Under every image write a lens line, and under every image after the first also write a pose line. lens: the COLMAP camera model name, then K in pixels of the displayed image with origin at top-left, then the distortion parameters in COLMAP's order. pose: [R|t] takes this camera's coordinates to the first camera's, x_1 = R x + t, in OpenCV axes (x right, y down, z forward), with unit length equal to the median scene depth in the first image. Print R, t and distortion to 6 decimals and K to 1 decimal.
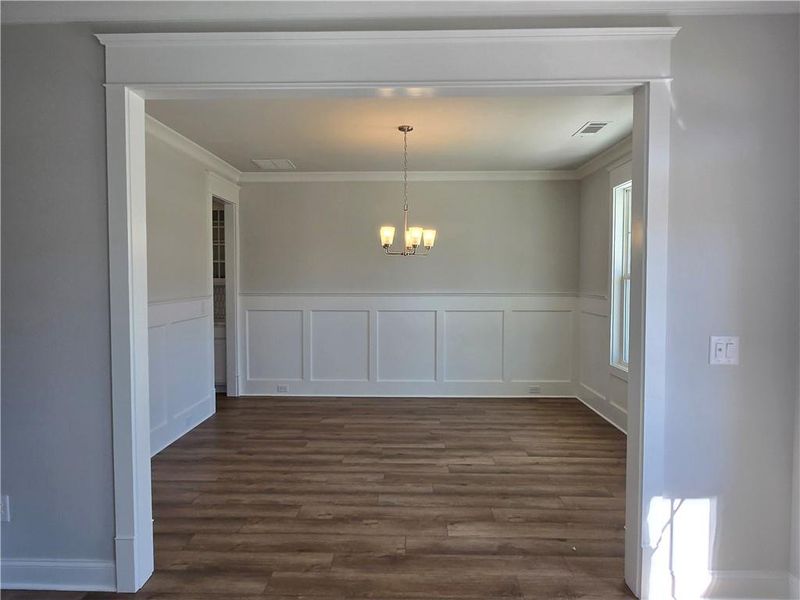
lens RADIAL K [[513.1, 0, 396.1], [0, 513.1, 296.7], [0, 0, 1]] dist [0.038261, 0.000245]
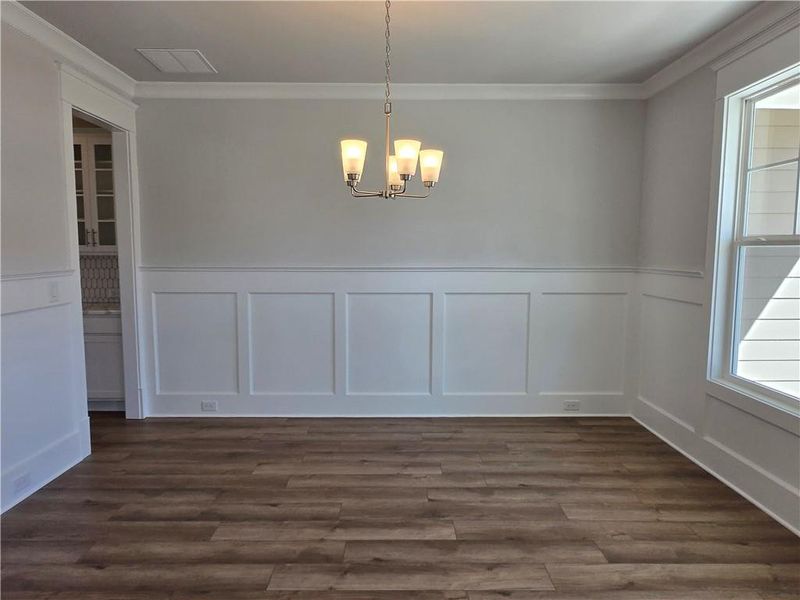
lens RADIAL K [[526.1, 0, 385.0], [0, 526.1, 296.3], [0, 0, 1]] dist [0.056538, -0.034458]
pose [[0.999918, 0.000817, 0.012812, 0.007802], [-0.001439, 0.998817, 0.048612, -0.003587], [-0.012757, -0.048627, 0.998736, 0.402887]]
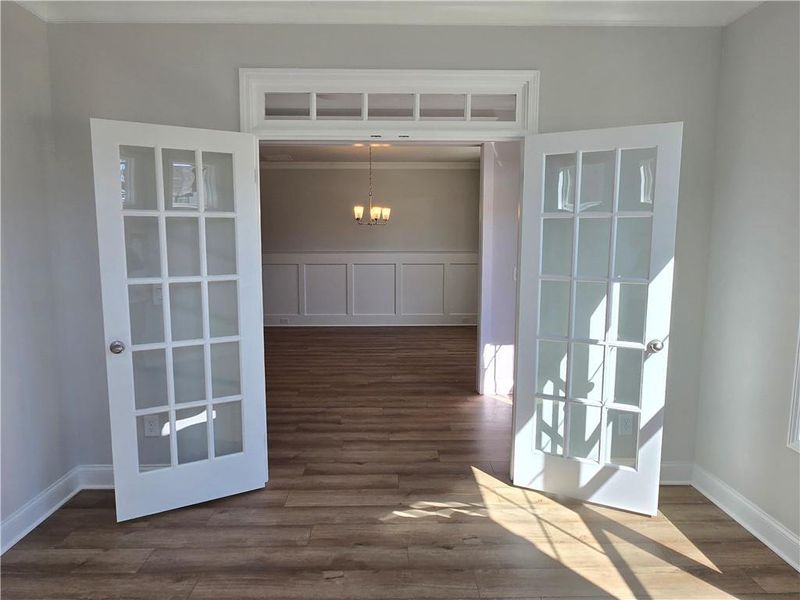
lens RADIAL K [[513.1, 0, 395.2], [0, 513.1, 297.0], [0, 0, 1]] dist [0.038261, 0.000245]
pose [[0.998998, -0.004813, 0.044492, 0.020191], [0.001736, 0.997618, 0.068958, 0.027171], [-0.044718, -0.068812, 0.996627, -0.515569]]
